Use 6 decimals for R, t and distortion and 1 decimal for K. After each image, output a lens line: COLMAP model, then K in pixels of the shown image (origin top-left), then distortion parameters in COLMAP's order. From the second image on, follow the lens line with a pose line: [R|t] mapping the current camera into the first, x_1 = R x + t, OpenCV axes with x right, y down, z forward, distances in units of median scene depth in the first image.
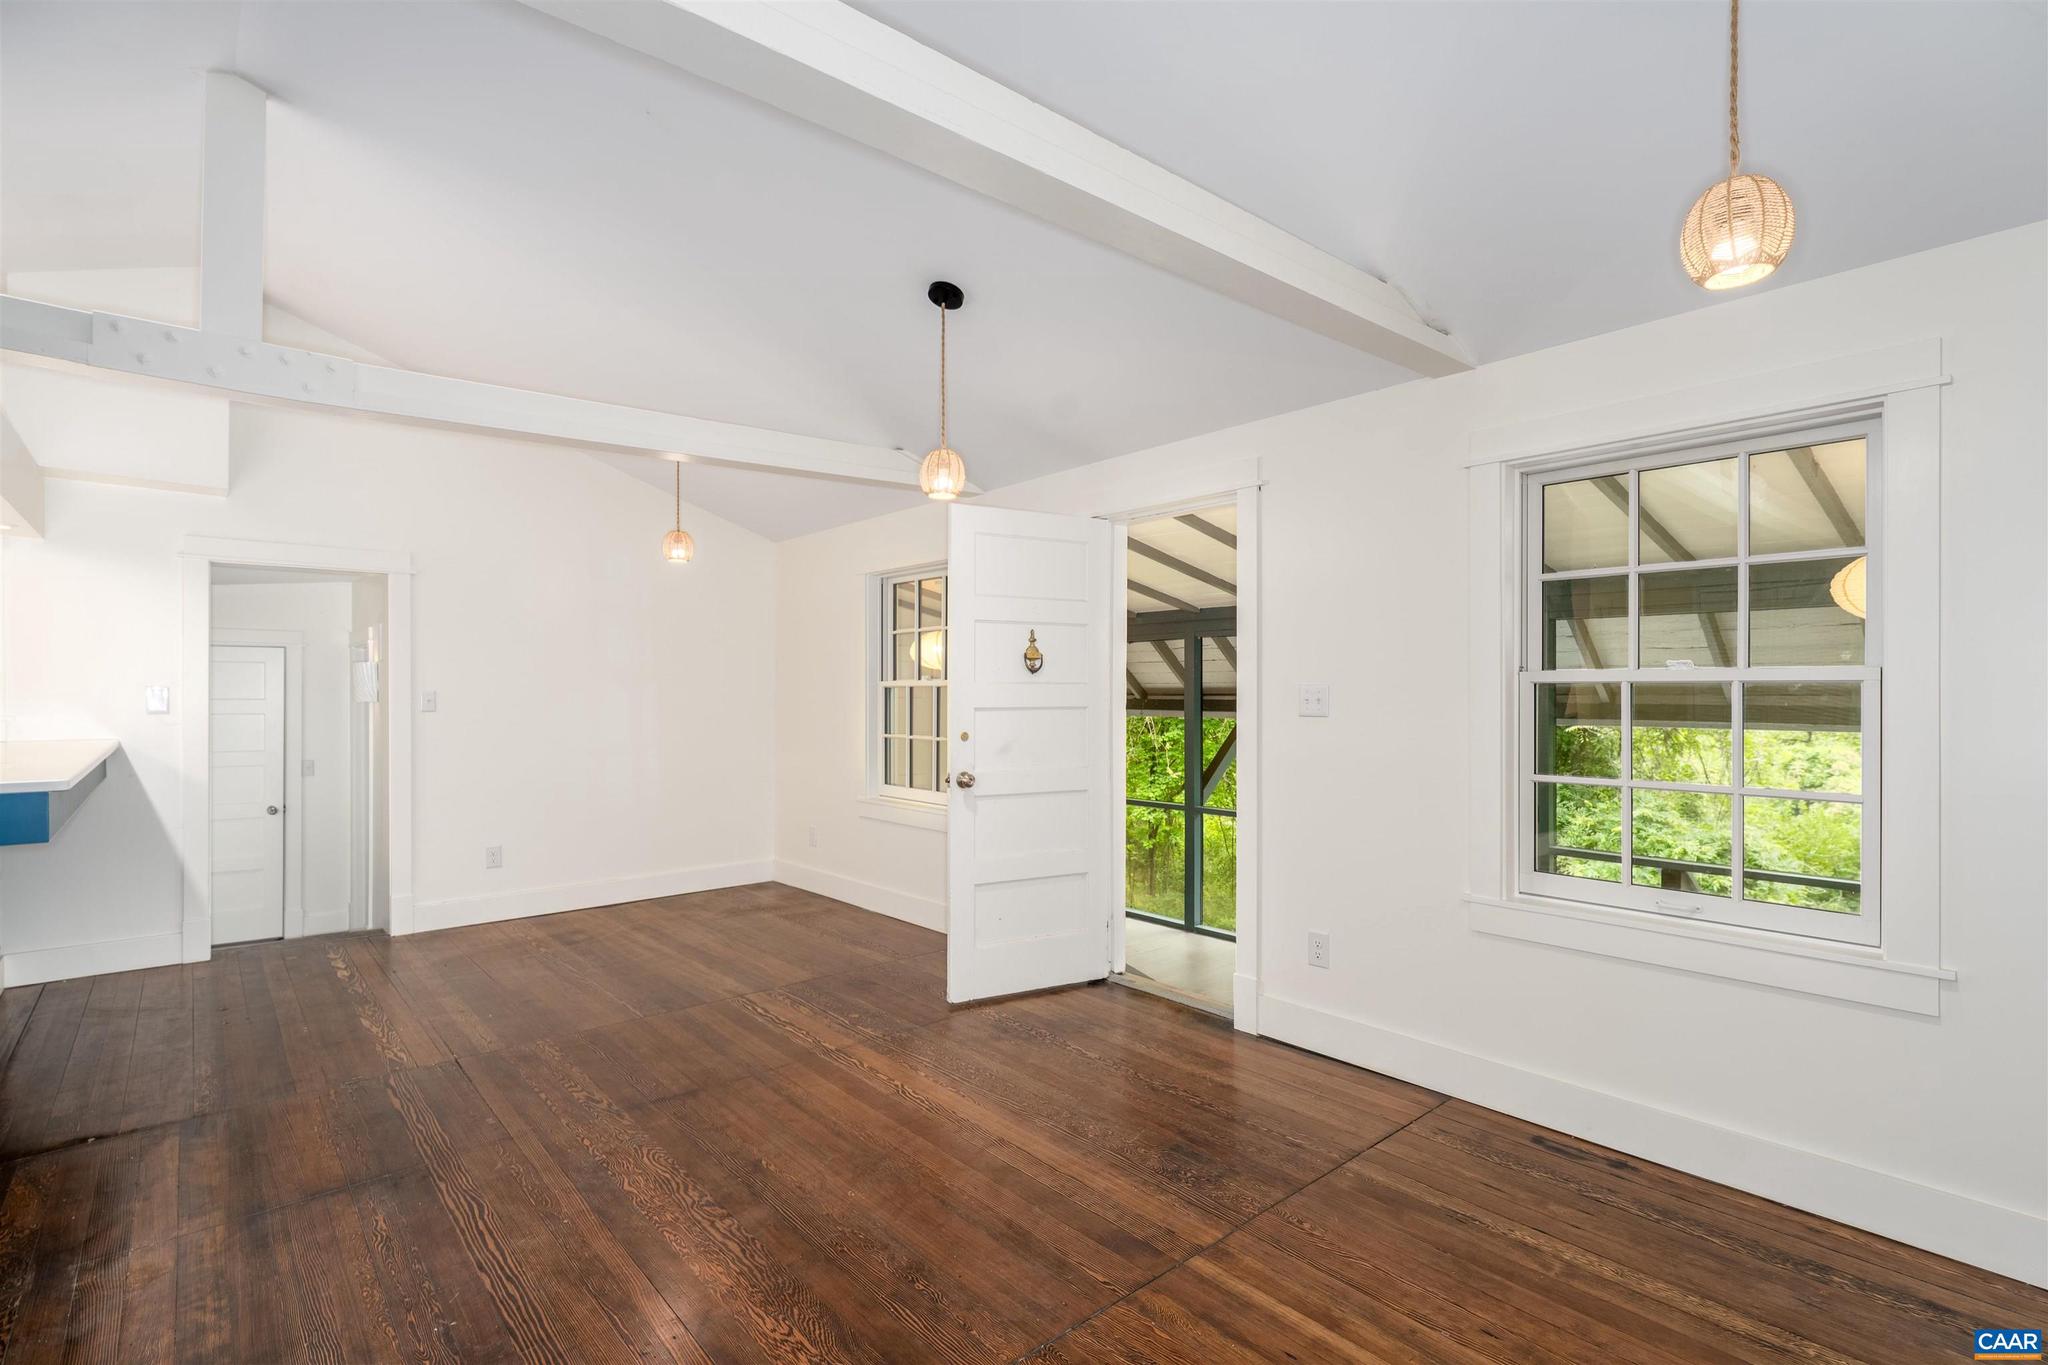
lens RADIAL K [[963.5, 0, 1025.2], [0, 963.5, 684.8], [0, 0, 1]] dist [-0.001204, 0.000247]
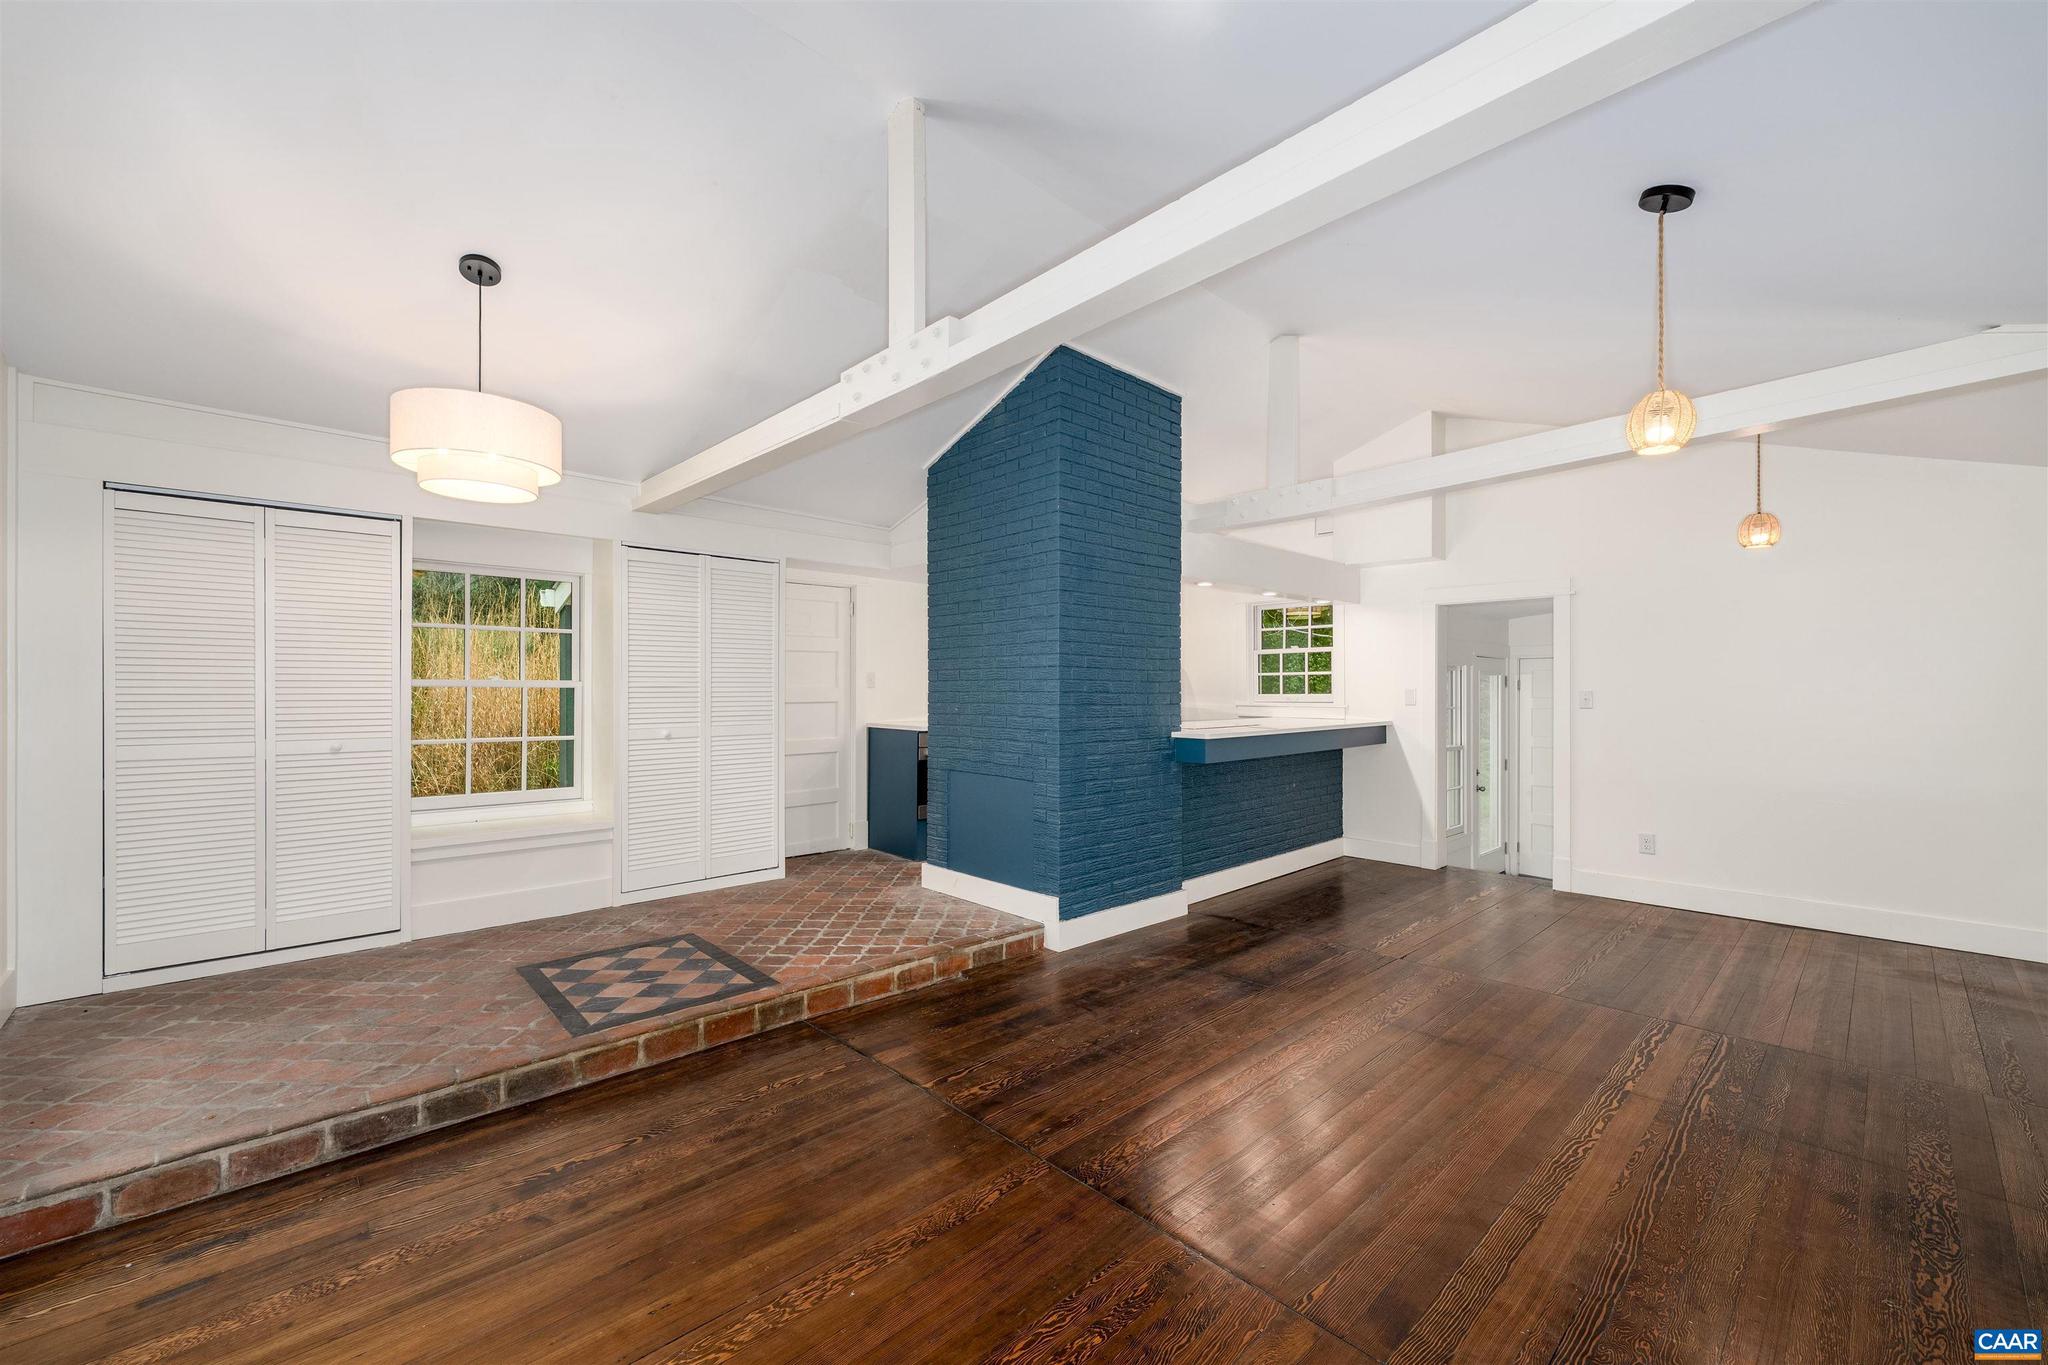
lens RADIAL K [[816.2, 0, 1020.7], [0, 816.2, 685.6], [0, 0, 1]] dist [-0.000497, -0.000240]
pose [[0.034162, -0.005505, -0.999401, 0.601203], [0.003288, 0.999980, -0.005395, 0.003748], [0.999411, -0.003101, 0.034180, 0.452831]]
